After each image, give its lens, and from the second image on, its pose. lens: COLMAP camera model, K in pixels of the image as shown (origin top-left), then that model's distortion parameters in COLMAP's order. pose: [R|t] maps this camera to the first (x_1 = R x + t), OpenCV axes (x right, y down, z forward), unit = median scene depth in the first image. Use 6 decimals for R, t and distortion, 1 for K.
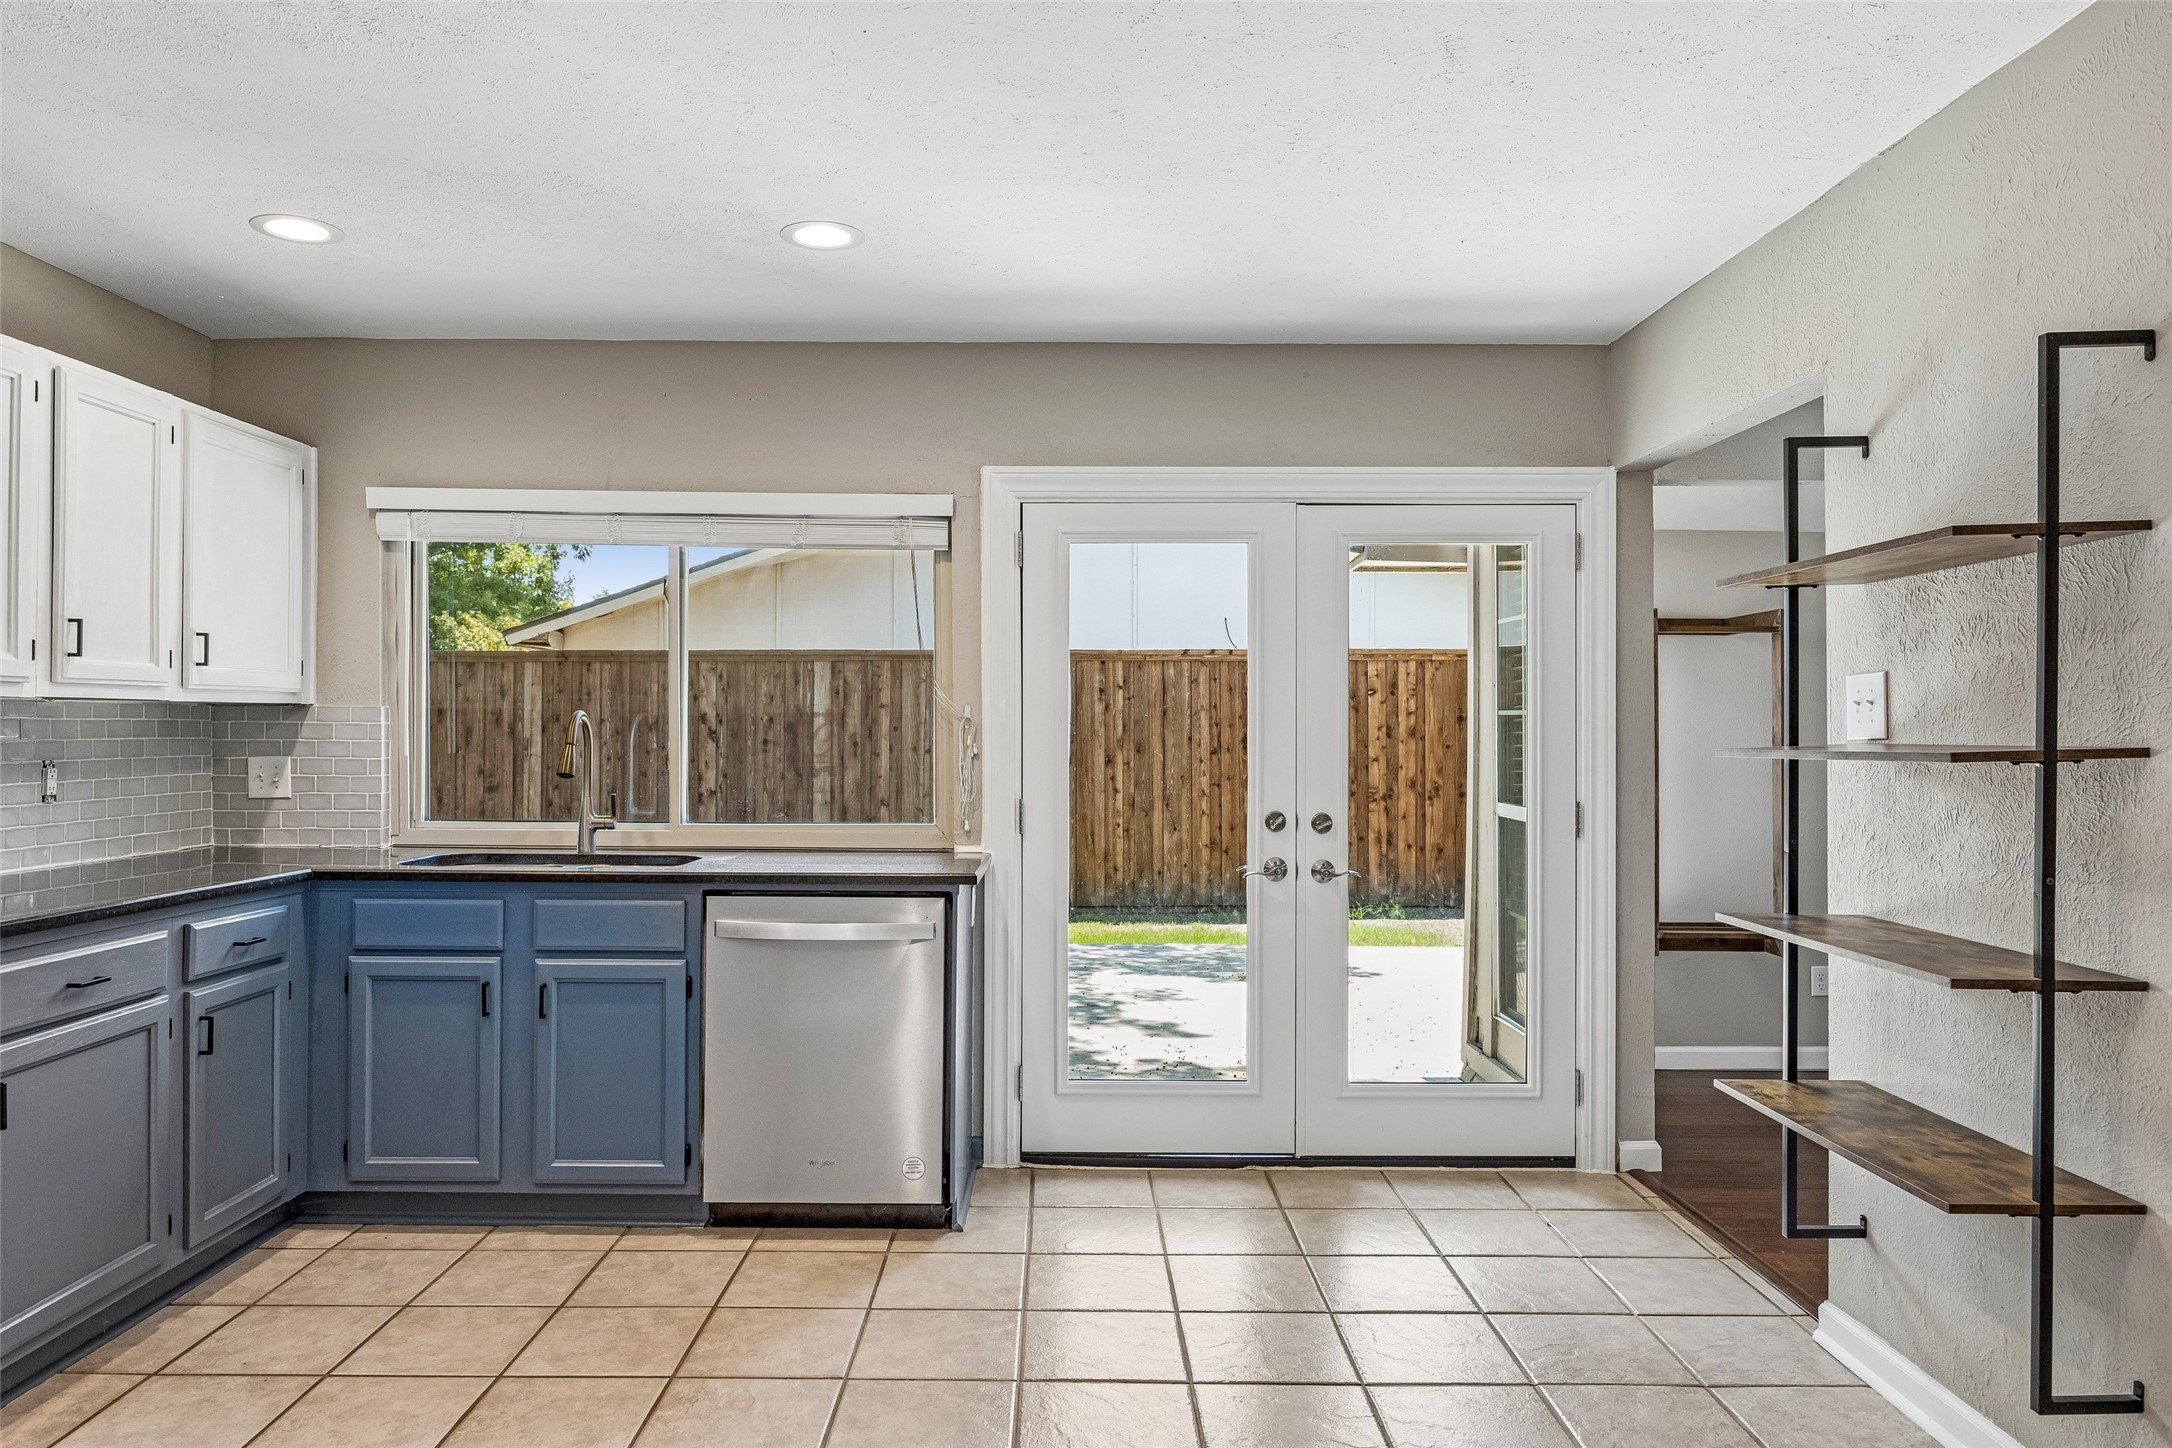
lens RADIAL K [[1418.6, 0, 1065.5], [0, 1418.6, 719.7], [0, 0, 1]] dist [-0.001250, -0.002757]
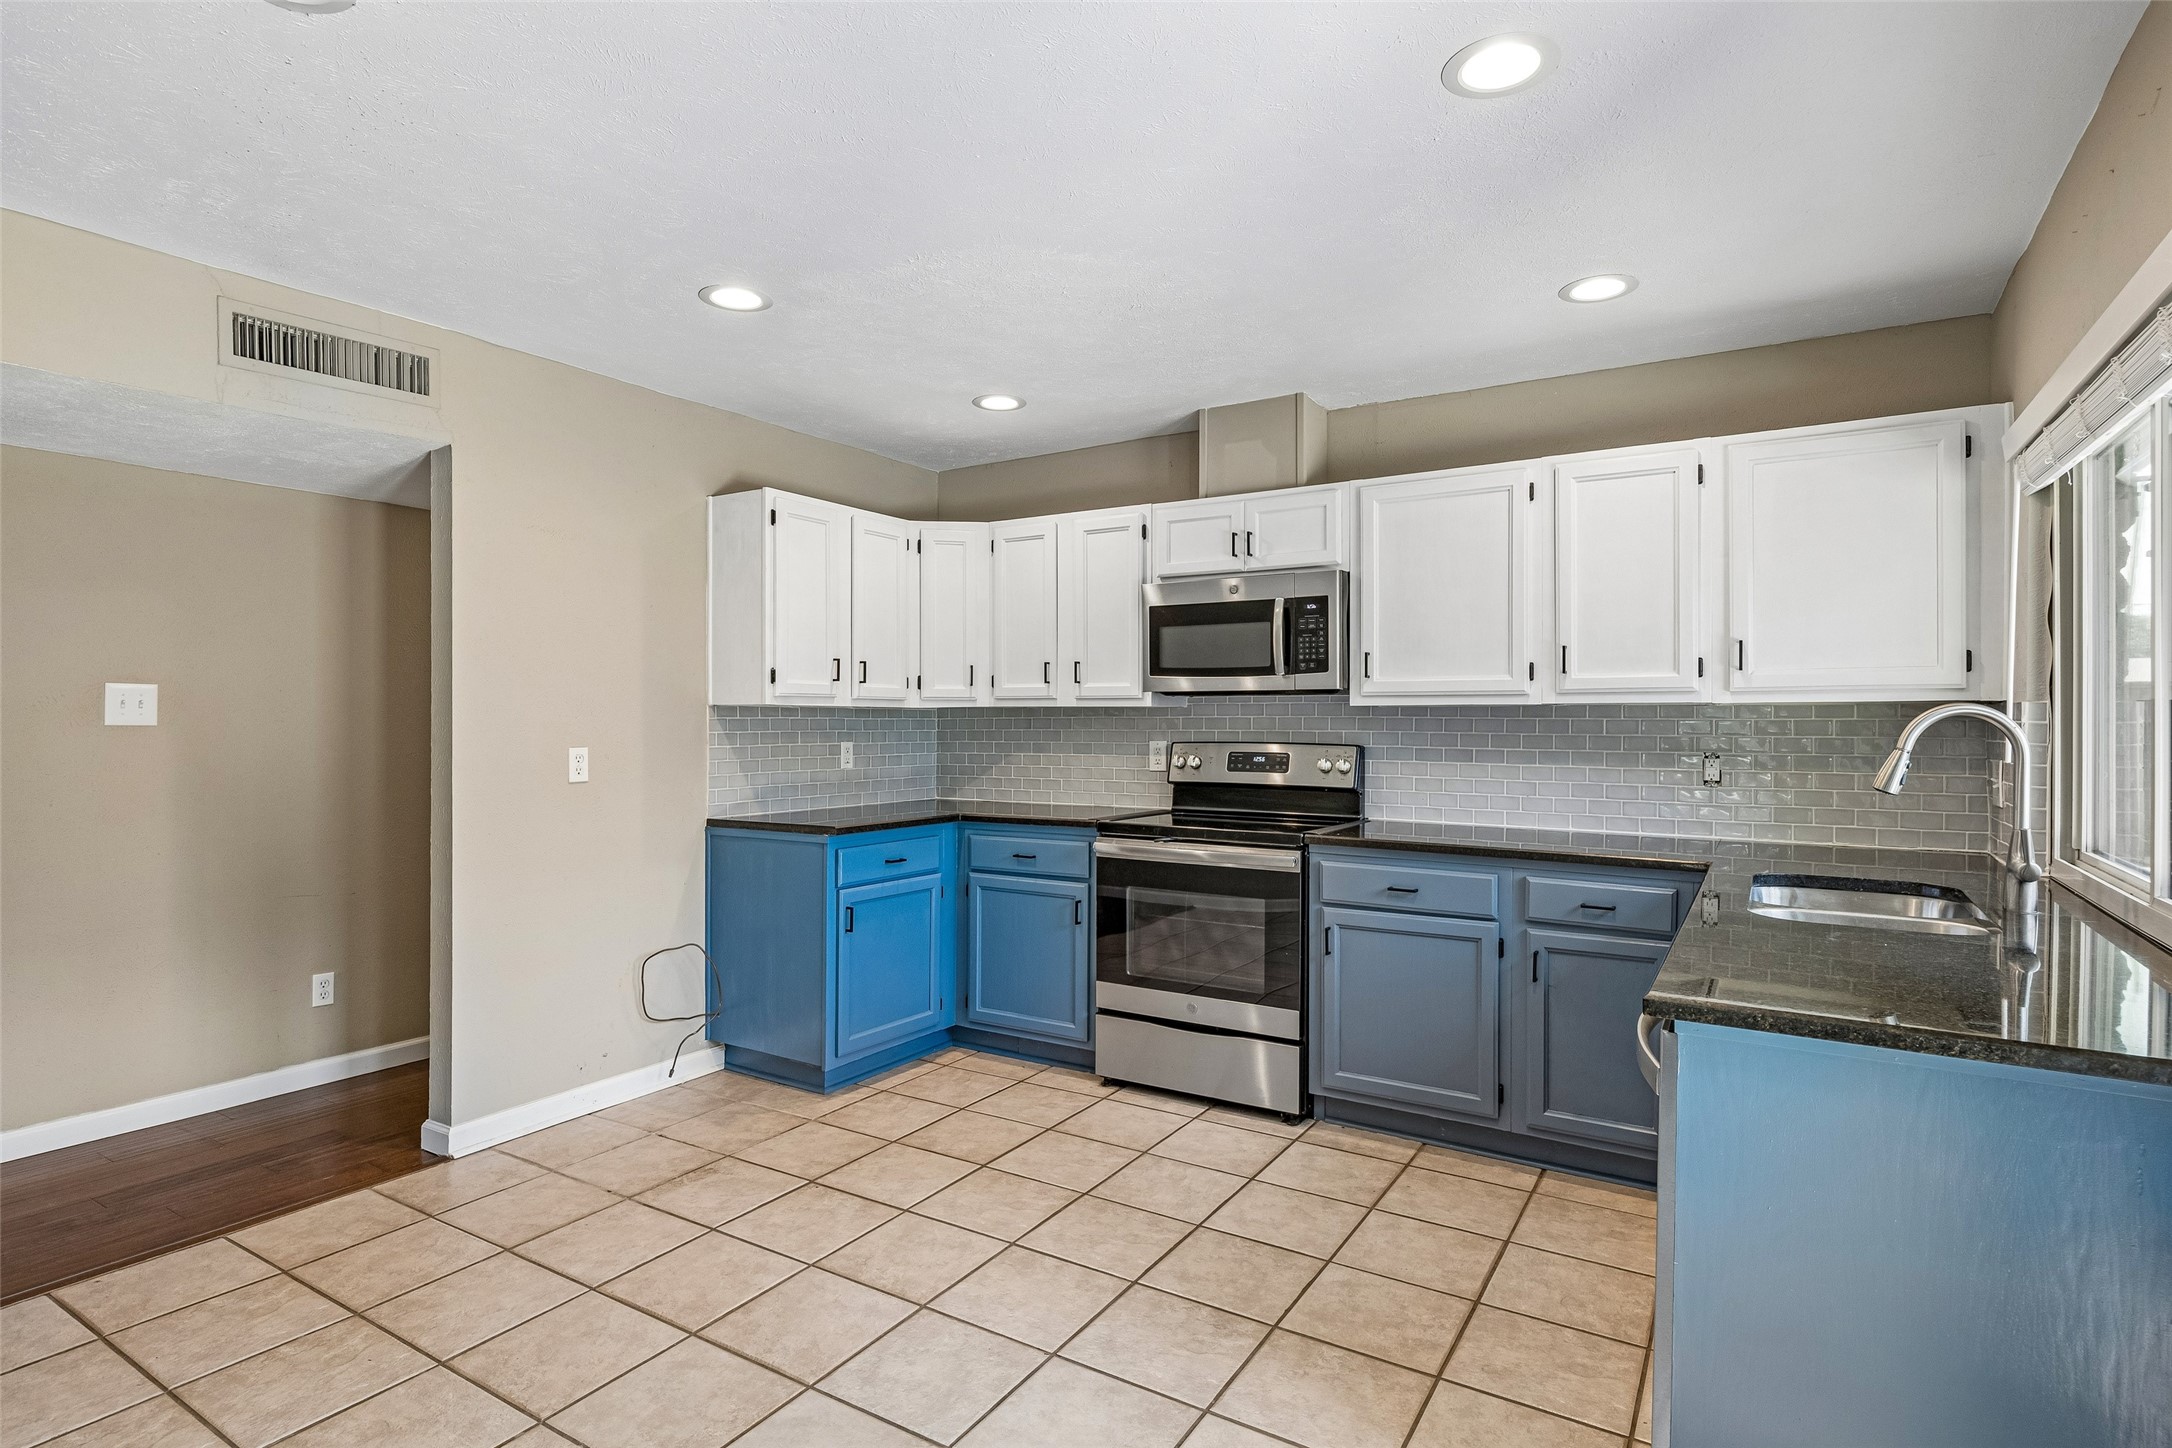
lens RADIAL K [[1110.5, 0, 1054.8], [0, 1110.5, 723.2], [0, 0, 1]] dist [-0.002549, 0.000024]
pose [[-0.542303, -0.003663, -0.840175, 0.353167], [-0.001361, 0.999993, -0.003481, 0.005571], [0.840182, -0.000744, -0.542304, 0.888568]]
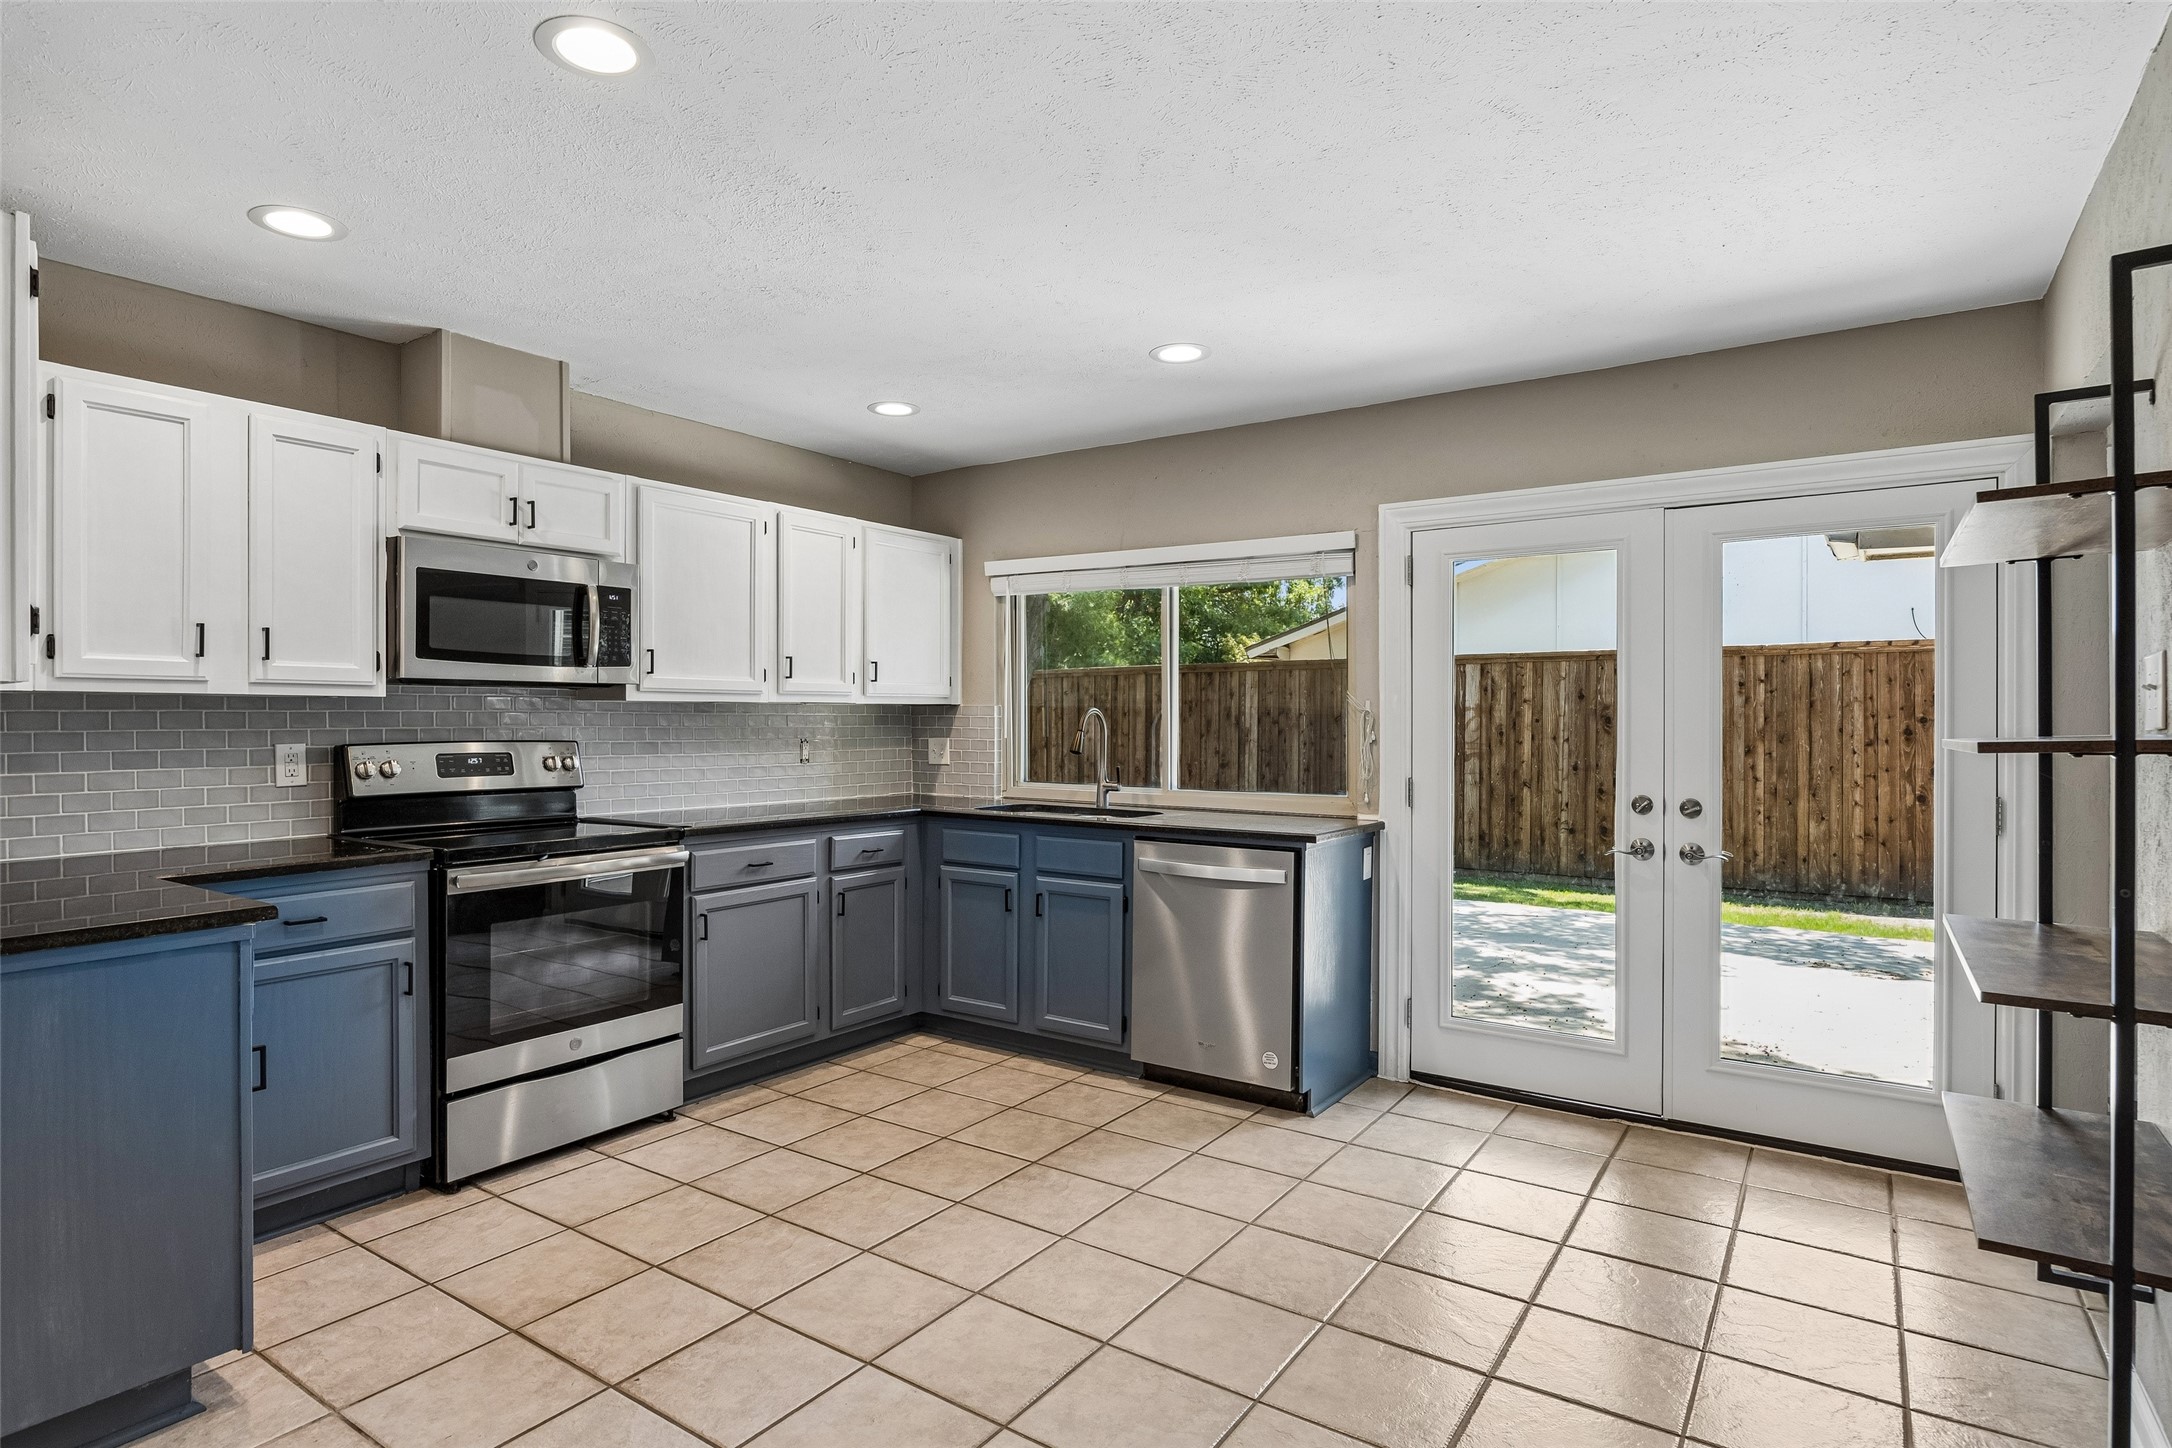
lens RADIAL K [[1149.6, 0, 1065.4], [0, 1149.6, 721.1], [0, 0, 1]] dist [-0.010049, -0.001206]
pose [[0.819432, -0.000776, -0.573176, 0.289048], [0.004350, 0.999979, 0.004865, 0.001718], [0.573160, -0.006480, 0.819418, 0.034519]]
